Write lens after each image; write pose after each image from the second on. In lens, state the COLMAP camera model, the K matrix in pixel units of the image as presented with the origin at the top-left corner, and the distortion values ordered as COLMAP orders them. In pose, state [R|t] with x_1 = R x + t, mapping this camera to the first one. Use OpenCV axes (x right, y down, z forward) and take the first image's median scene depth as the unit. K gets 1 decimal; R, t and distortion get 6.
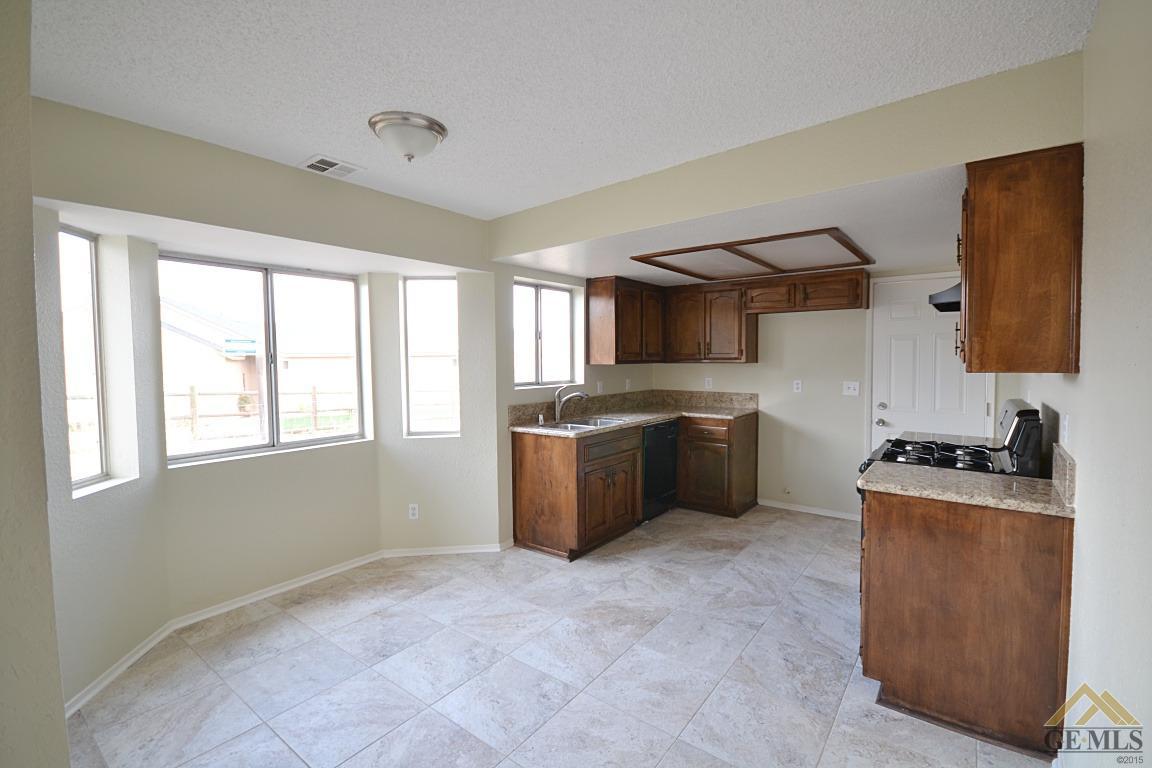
lens RADIAL K [[513.1, 0, 577.6], [0, 513.1, 380.8], [0, 0, 1]] dist [0.014107, -0.014223]
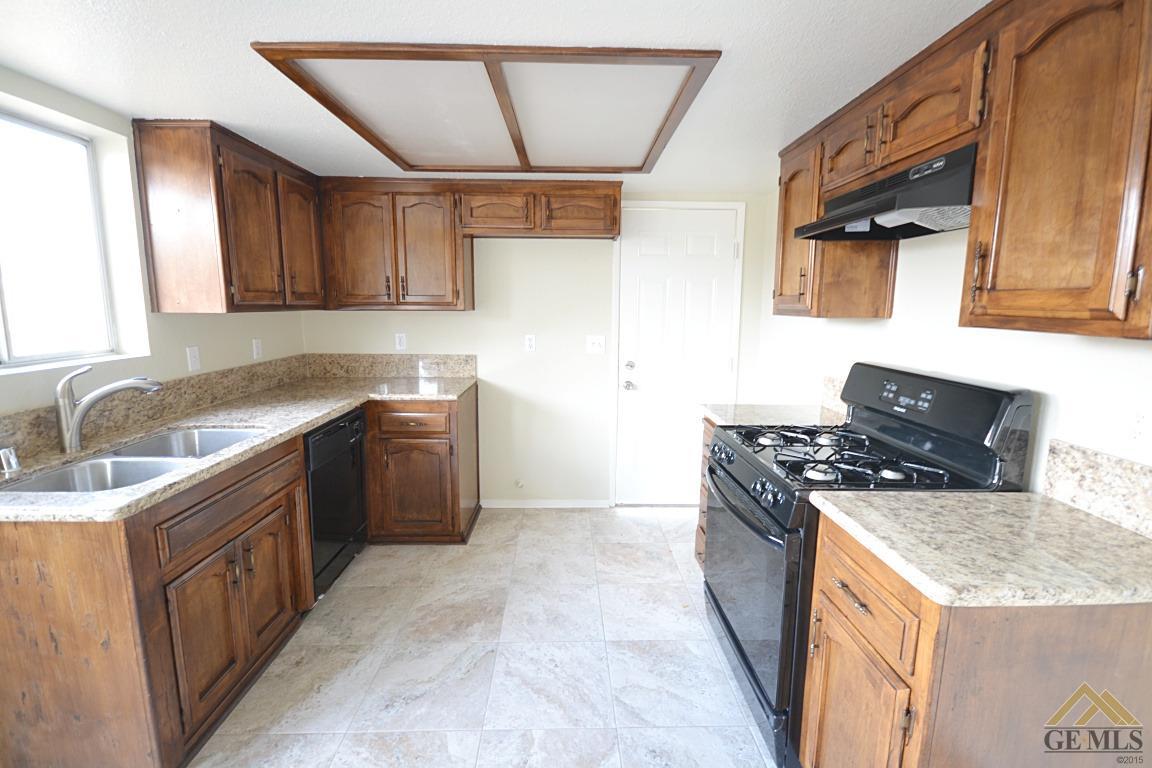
lens RADIAL K [[513.1, 0, 577.6], [0, 513.1, 380.8], [0, 0, 1]] dist [0.014107, -0.014223]
pose [[0.779348, -0.081688, 0.621243, 0.024285], [0.016618, 0.993811, 0.109831, -0.016240], [-0.626370, -0.075273, 0.775883, 0.414572]]
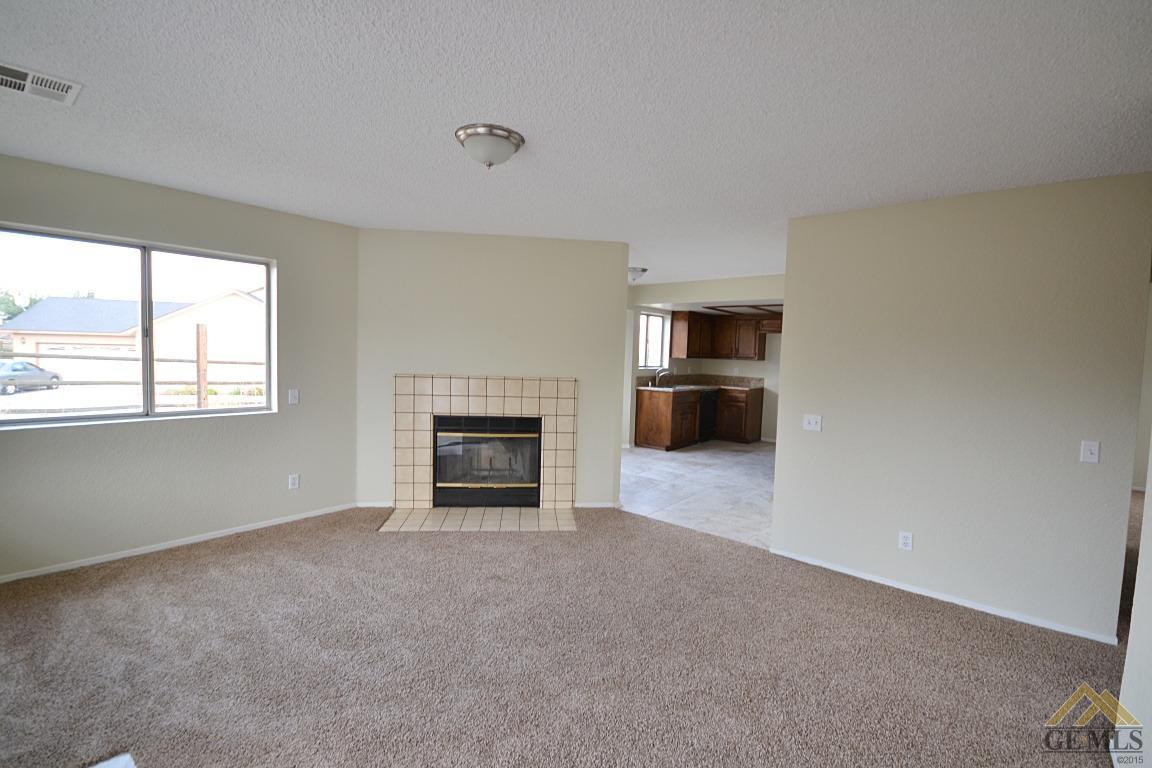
lens RADIAL K [[513.1, 0, 577.6], [0, 513.1, 380.8], [0, 0, 1]] dist [0.014107, -0.014223]
pose [[0.998471, 0.043282, -0.034394, -0.257253], [-0.042731, 0.998949, 0.016600, 0.036717], [0.035077, -0.015105, 0.999270, -0.890466]]
